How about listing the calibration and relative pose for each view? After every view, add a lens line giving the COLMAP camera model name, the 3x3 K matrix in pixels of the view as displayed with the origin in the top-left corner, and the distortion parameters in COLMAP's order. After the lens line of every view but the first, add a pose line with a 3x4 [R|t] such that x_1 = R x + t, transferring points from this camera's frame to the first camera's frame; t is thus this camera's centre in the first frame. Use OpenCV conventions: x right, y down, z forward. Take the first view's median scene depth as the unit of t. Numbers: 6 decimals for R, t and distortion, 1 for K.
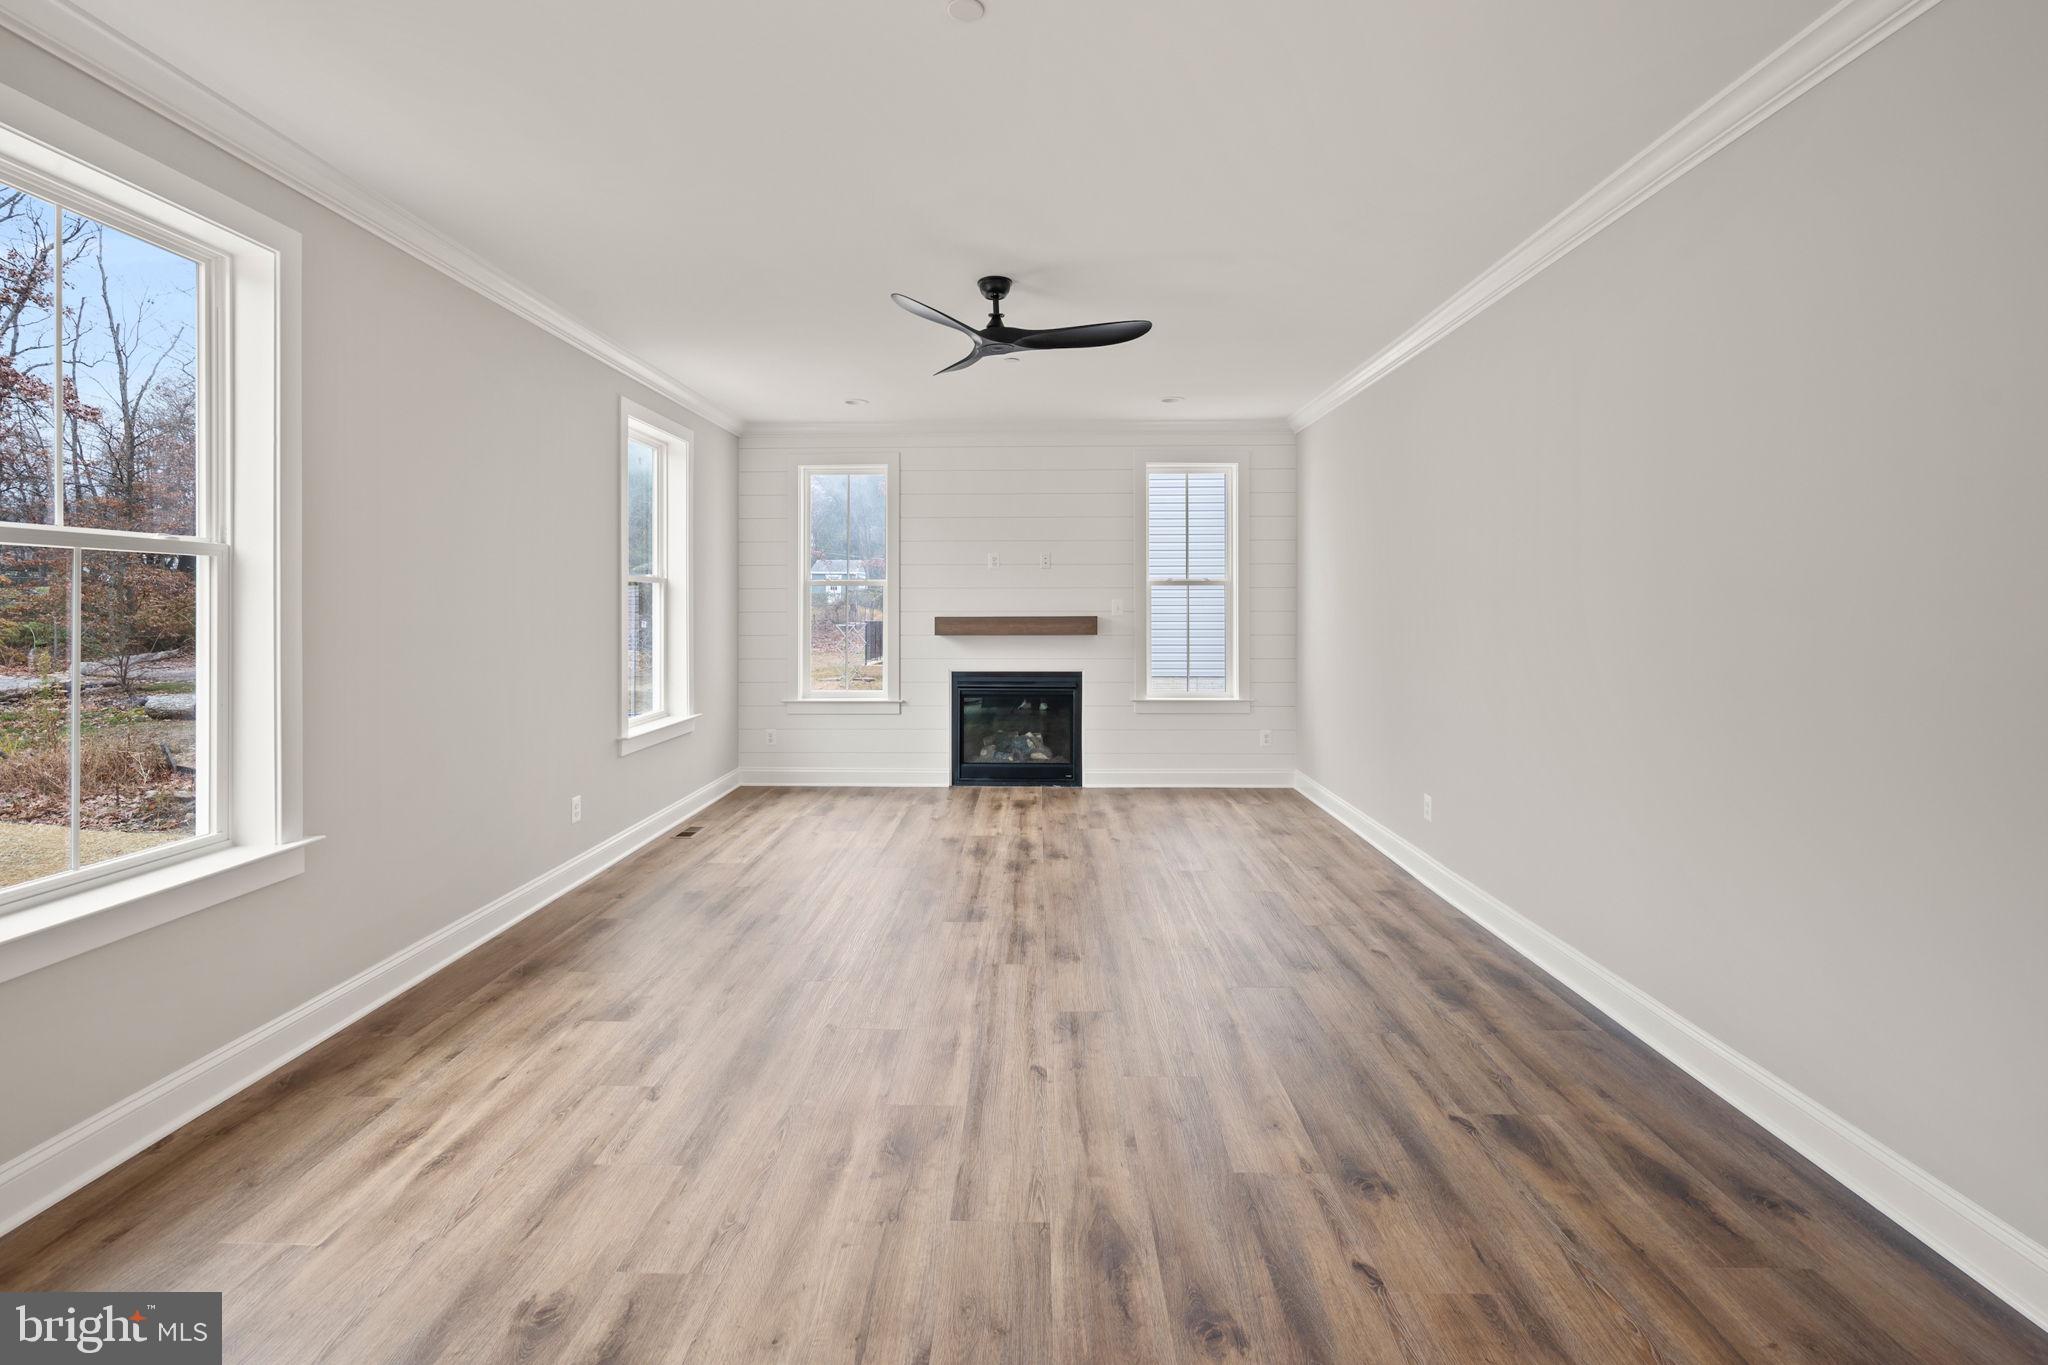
lens RADIAL K [[927.4, 0, 1018.0], [0, 927.4, 606.7], [0, 0, 1]] dist [-0.001902, -0.000289]
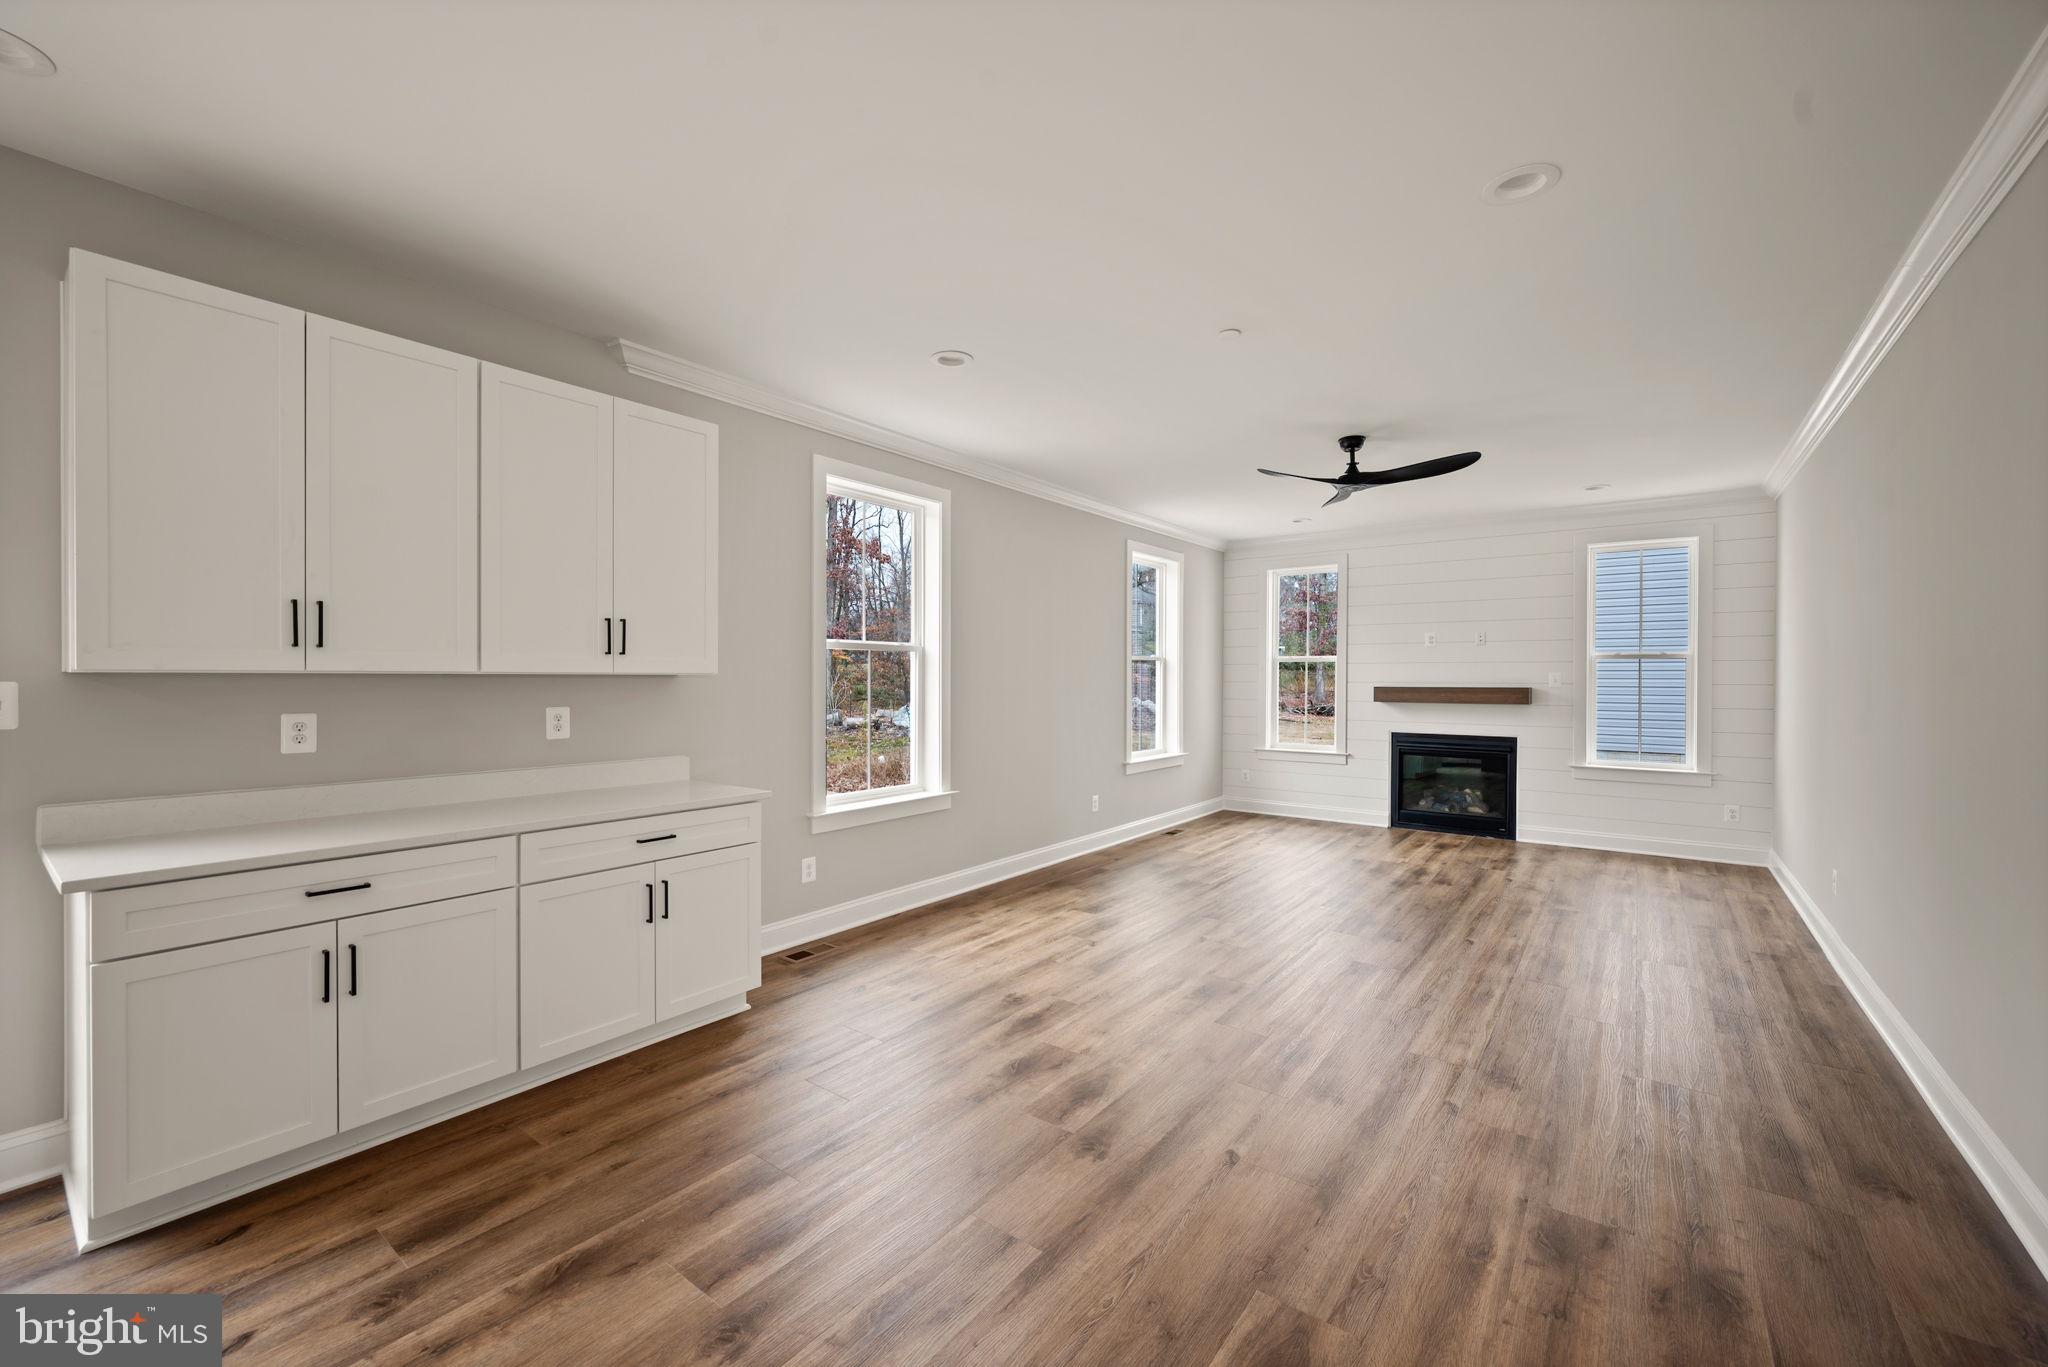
lens RADIAL K [[821.0, 0, 1020.7], [0, 821.0, 682.4], [0, 0, 1]] dist [0.000131, -0.000656]
pose [[0.810426, 0.007467, -0.585794, 0.204196], [-0.004613, 0.999969, 0.006365, 0.000574], [0.585824, -0.002456, 0.810435, -0.184776]]
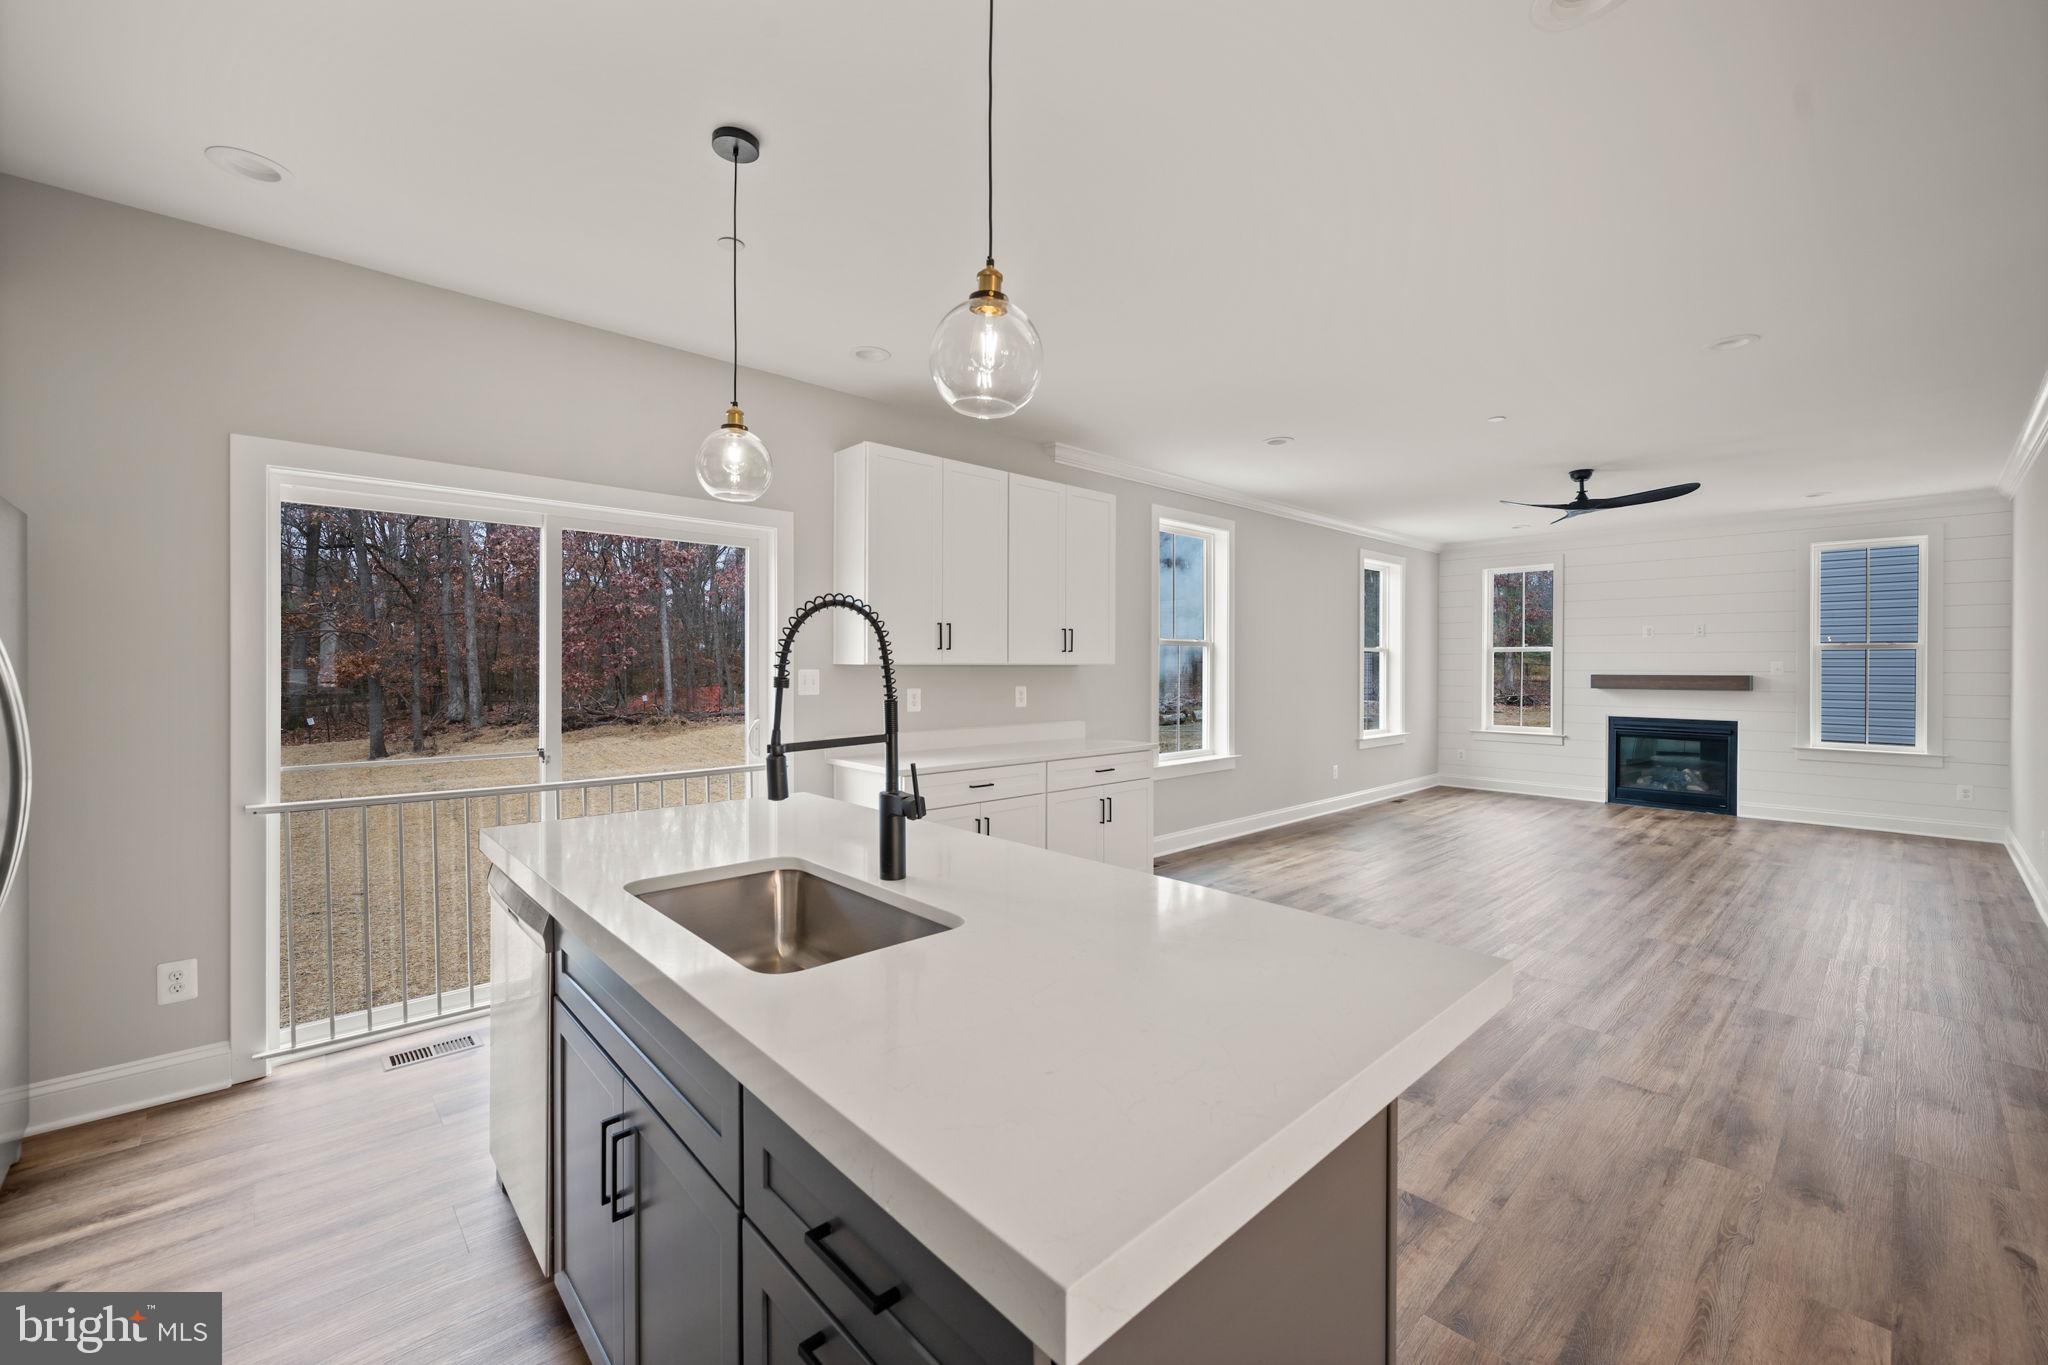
lens RADIAL K [[829.8, 0, 1024.2], [0, 829.8, 667.3], [0, 0, 1]] dist [0.002384, 0.000116]
pose [[0.698864, 0.005206, -0.715236, 0.243148], [-0.004264, 0.999986, 0.003113, 0.000034], [0.715242, 0.000874, 0.698876, -0.534570]]
